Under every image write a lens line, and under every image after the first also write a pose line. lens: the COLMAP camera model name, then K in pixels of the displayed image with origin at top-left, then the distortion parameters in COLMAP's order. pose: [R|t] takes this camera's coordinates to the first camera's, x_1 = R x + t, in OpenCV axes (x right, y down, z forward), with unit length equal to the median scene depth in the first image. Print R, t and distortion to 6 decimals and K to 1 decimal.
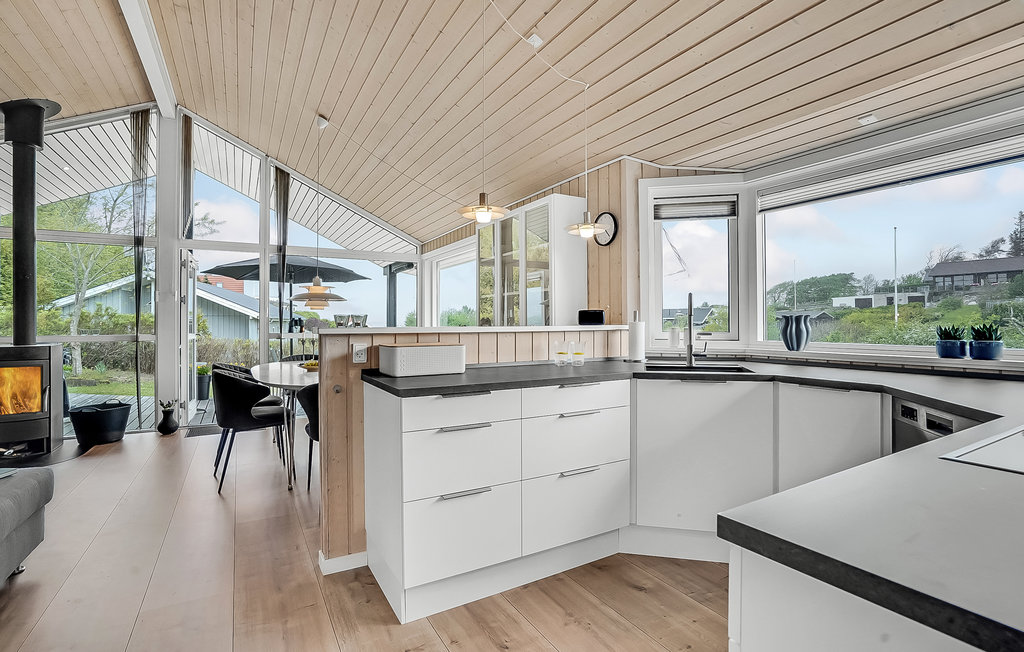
lens RADIAL K [[485.9, 0, 516.3], [0, 485.9, 320.7], [0, 0, 1]] dist [-0.061134, 0.022665]
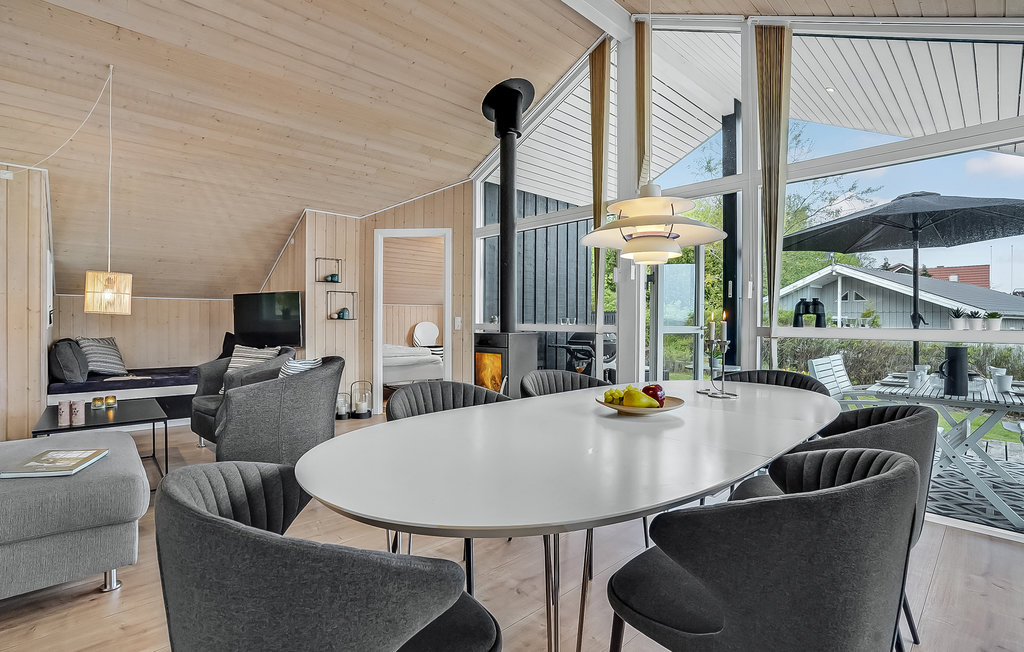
lens RADIAL K [[476.3, 0, 510.3], [0, 476.3, 324.7], [0, 0, 1]] dist [-0.059968, 0.022452]
pose [[0.220753, 0.011365, -0.975264, -0.044714], [-0.001710, 0.999935, 0.011265, 0.020172], [0.975328, -0.000819, 0.220758, 0.657433]]
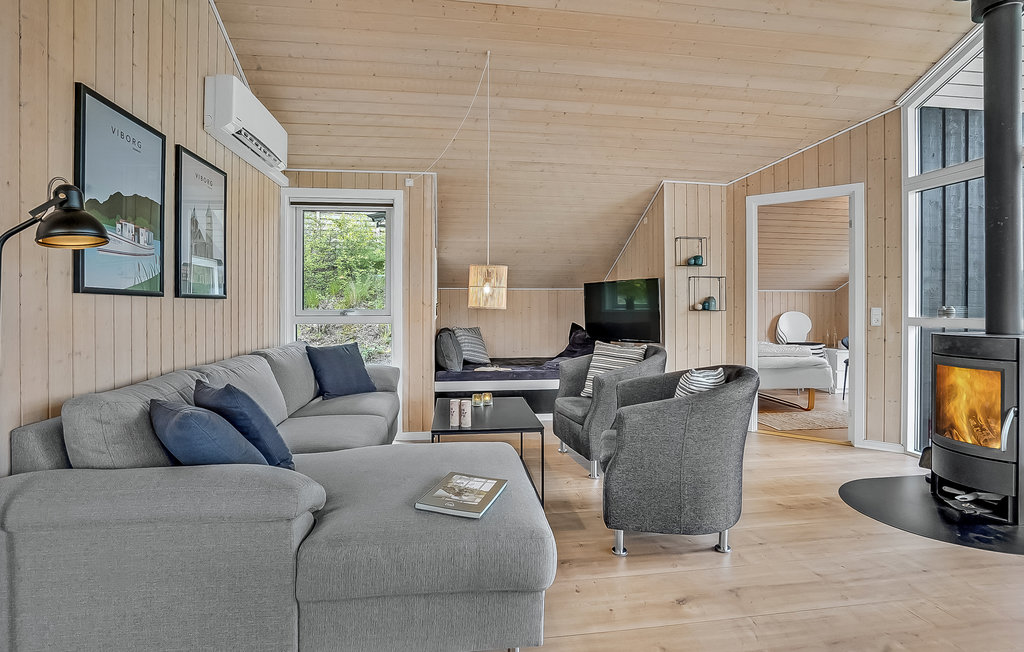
lens RADIAL K [[500.9, 0, 514.1], [0, 500.9, 308.2], [0, 0, 1]] dist [-0.061061, 0.026365]
pose [[-0.381722, 0.007839, -0.924244, -0.184040], [0.004378, 0.999968, 0.006673, 0.008768], [0.924267, -0.001500, -0.381745, 0.546465]]
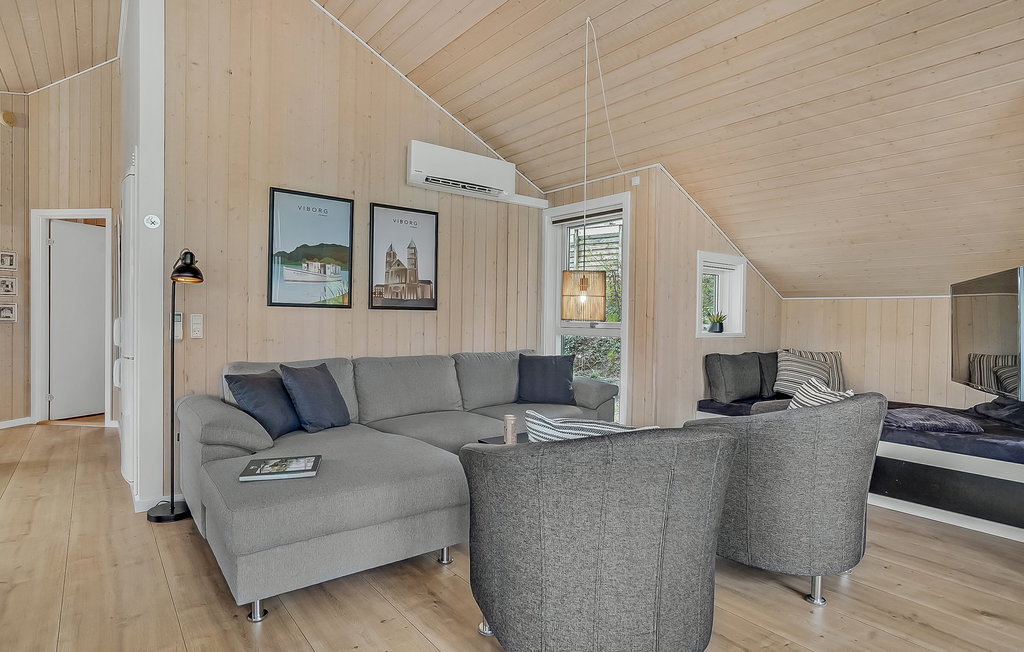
lens RADIAL K [[538.6, 0, 511.7], [0, 538.6, 322.6], [0, 0, 1]] dist [-0.019081, 0.001131]
pose [[-0.989678, -0.009785, -0.142975, -0.590978], [-0.011026, 0.999908, 0.007889, 0.011229], [0.142885, 0.009384, -0.989695, 0.840721]]
